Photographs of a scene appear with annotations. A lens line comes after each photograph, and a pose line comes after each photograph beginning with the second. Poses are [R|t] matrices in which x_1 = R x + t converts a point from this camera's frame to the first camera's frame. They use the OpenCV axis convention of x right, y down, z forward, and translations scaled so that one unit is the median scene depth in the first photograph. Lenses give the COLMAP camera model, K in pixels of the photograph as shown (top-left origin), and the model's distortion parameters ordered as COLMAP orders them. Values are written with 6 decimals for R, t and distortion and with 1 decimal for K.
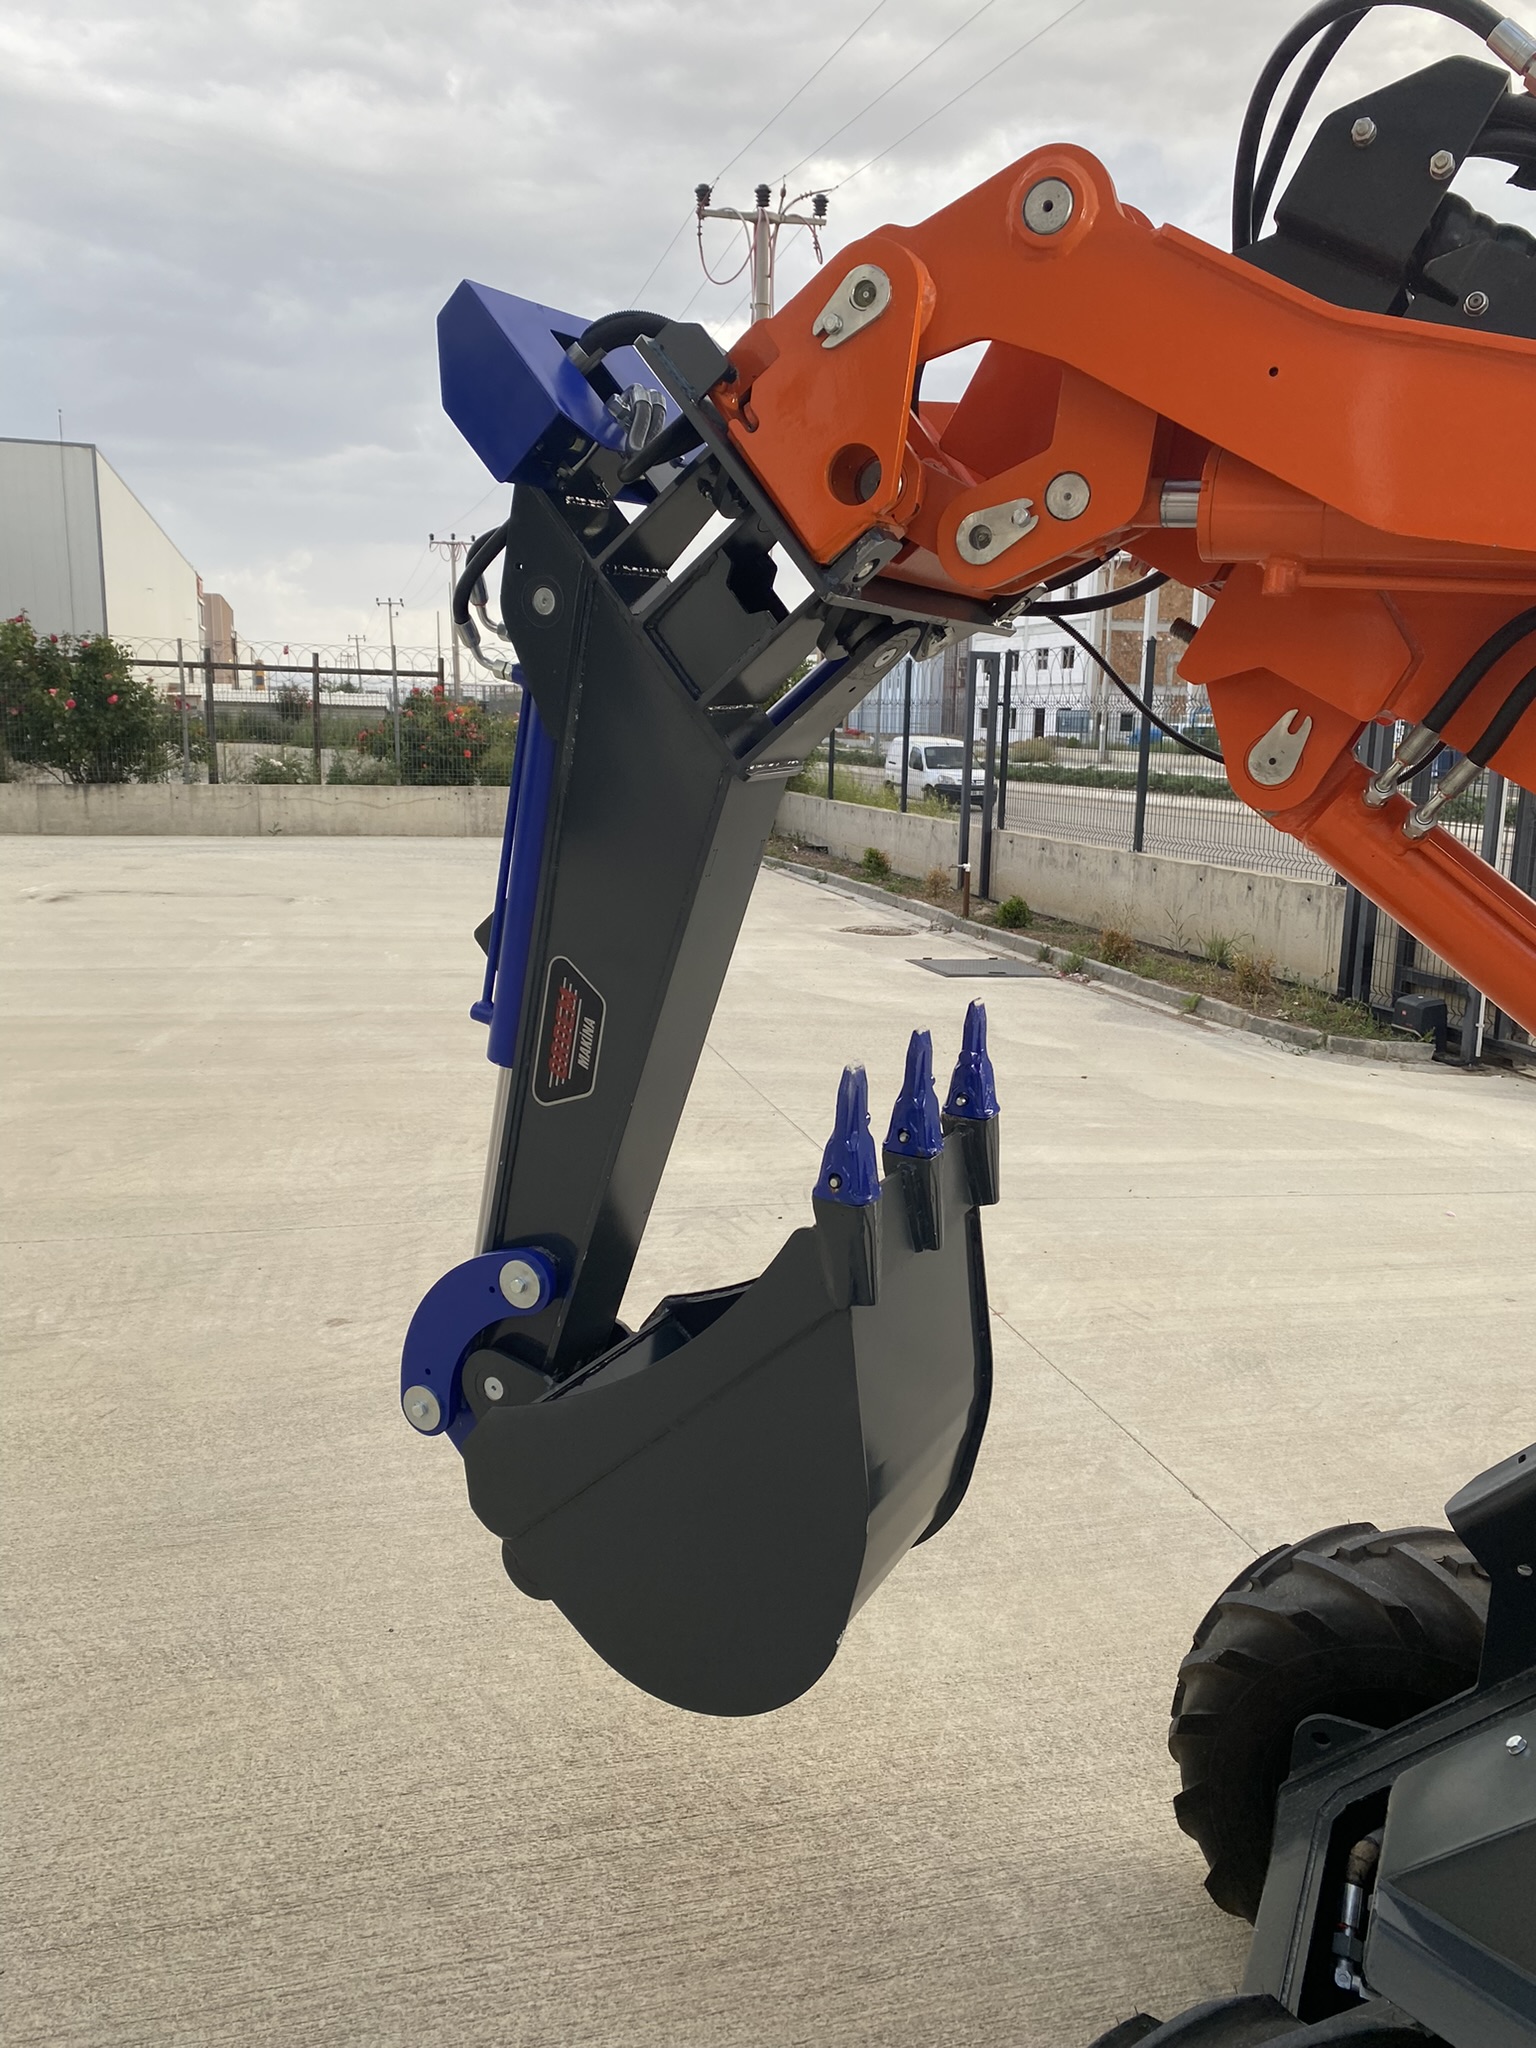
lens RADIAL K [[1560.6, 0, 773.9], [0, 1560.6, 1017.0], [0, 0, 1]] dist [0.028331, -0.018100]
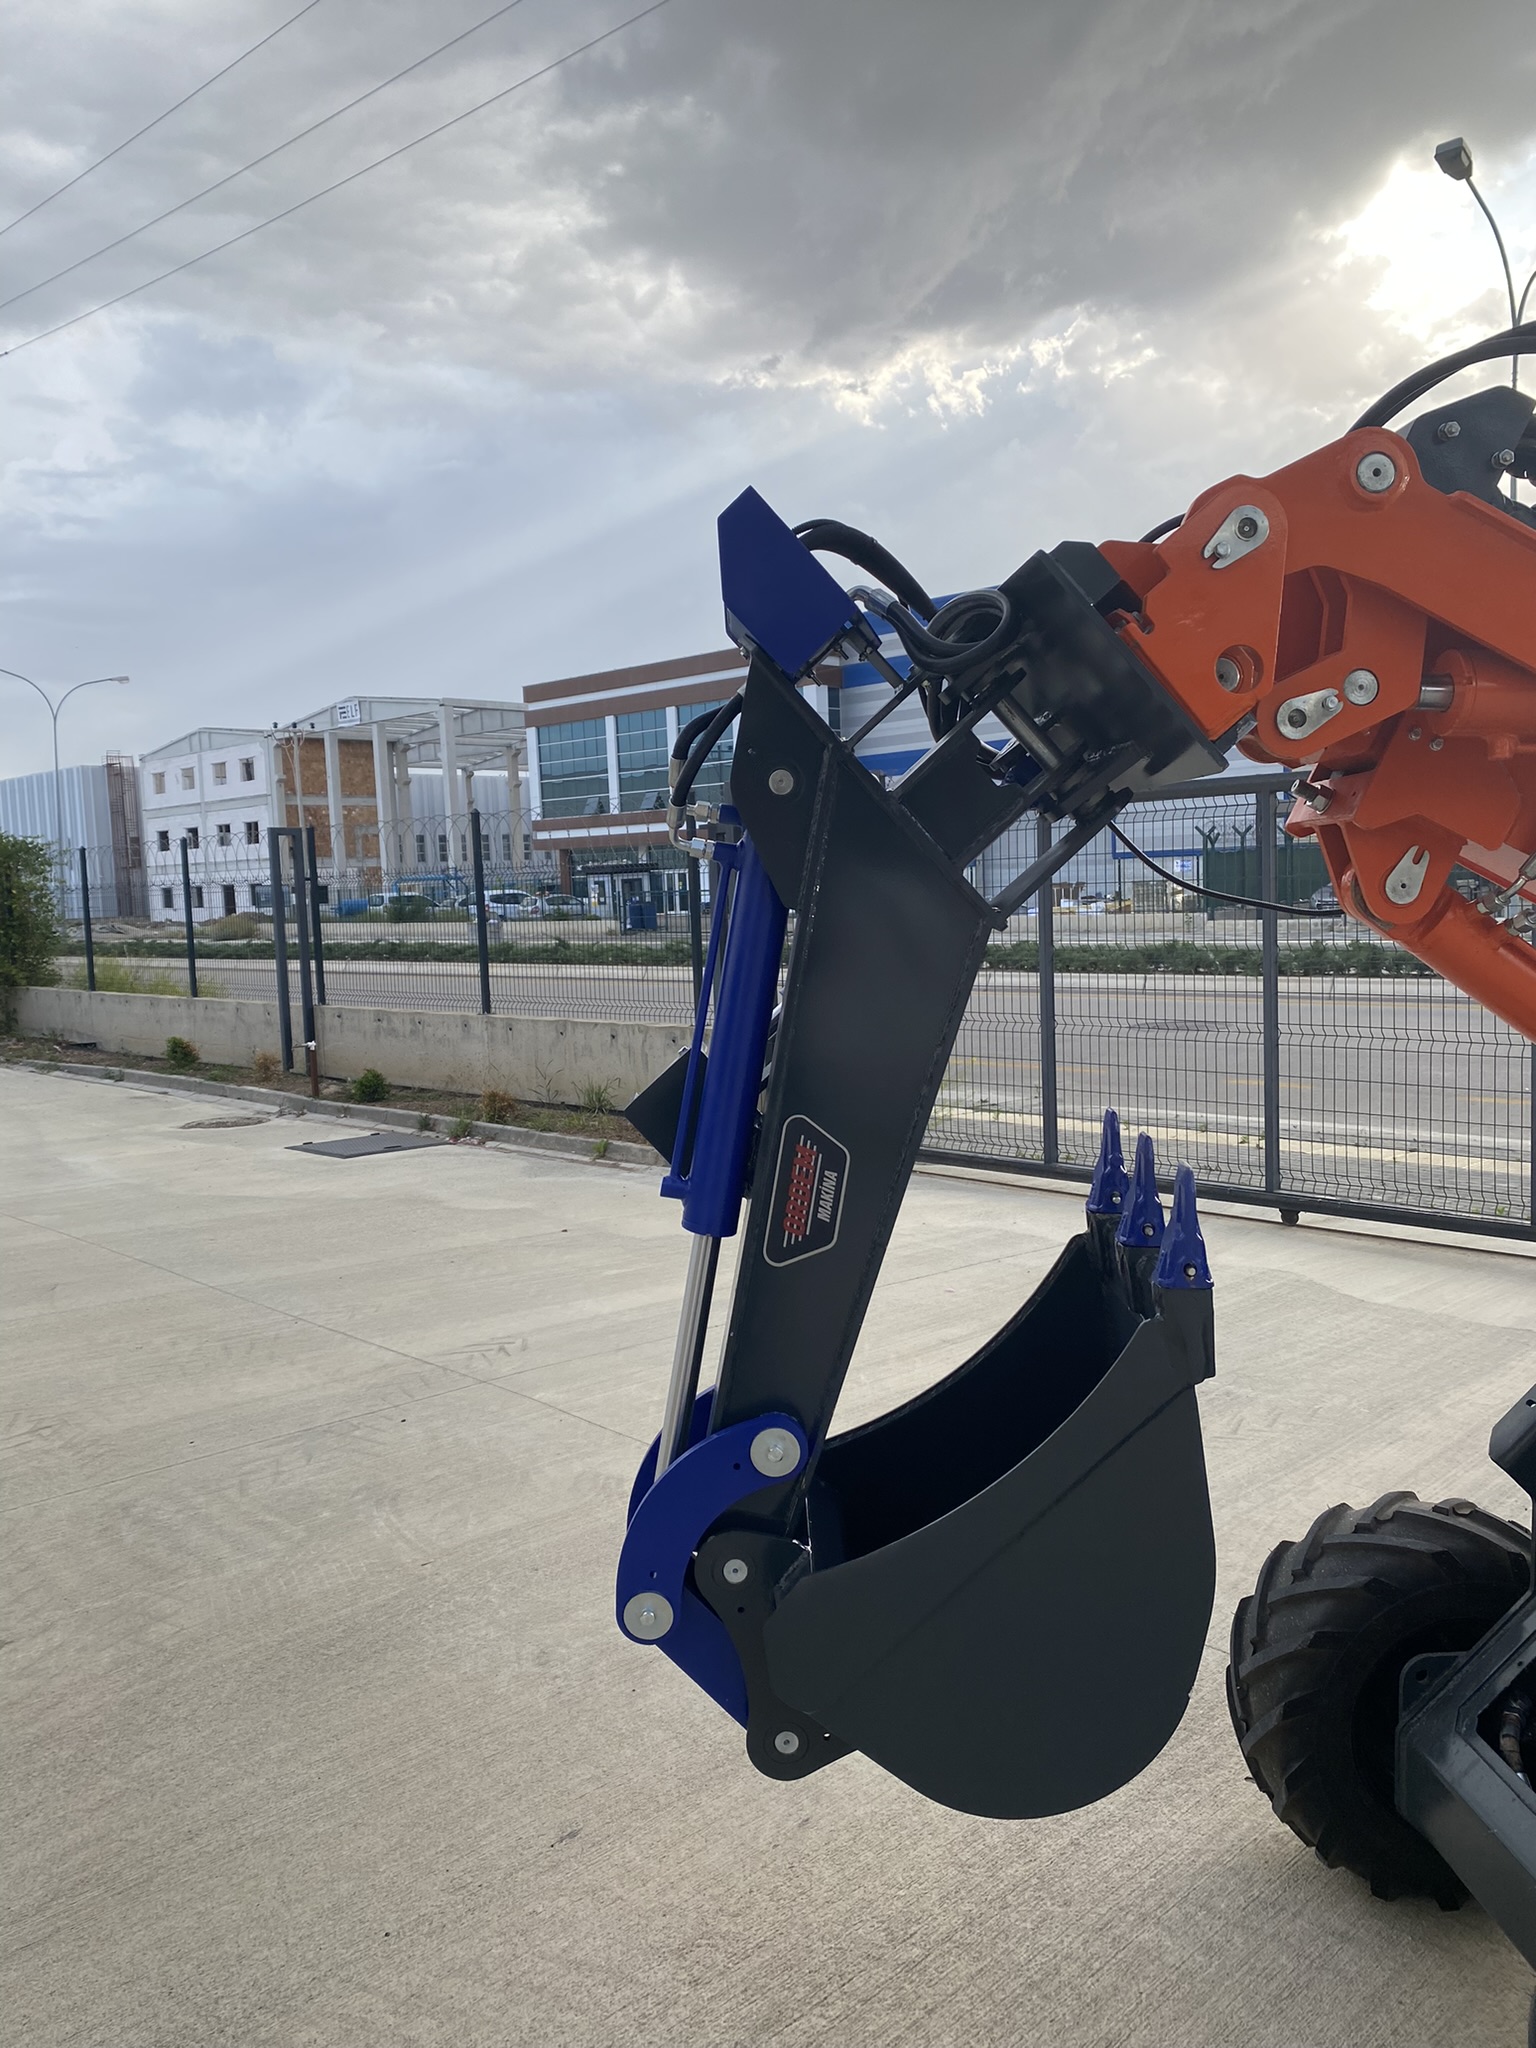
lens RADIAL K [[1560.6, 0, 781.2], [0, 1560.6, 1021.2], [0, 0, 1]] dist [0.028331, -0.018100]
pose [[0.875496, -0.095099, 0.473776, -0.100654], [0.143524, 0.987374, -0.067028, -0.005276], [-0.461420, 0.126681, 0.878091, 0.015147]]
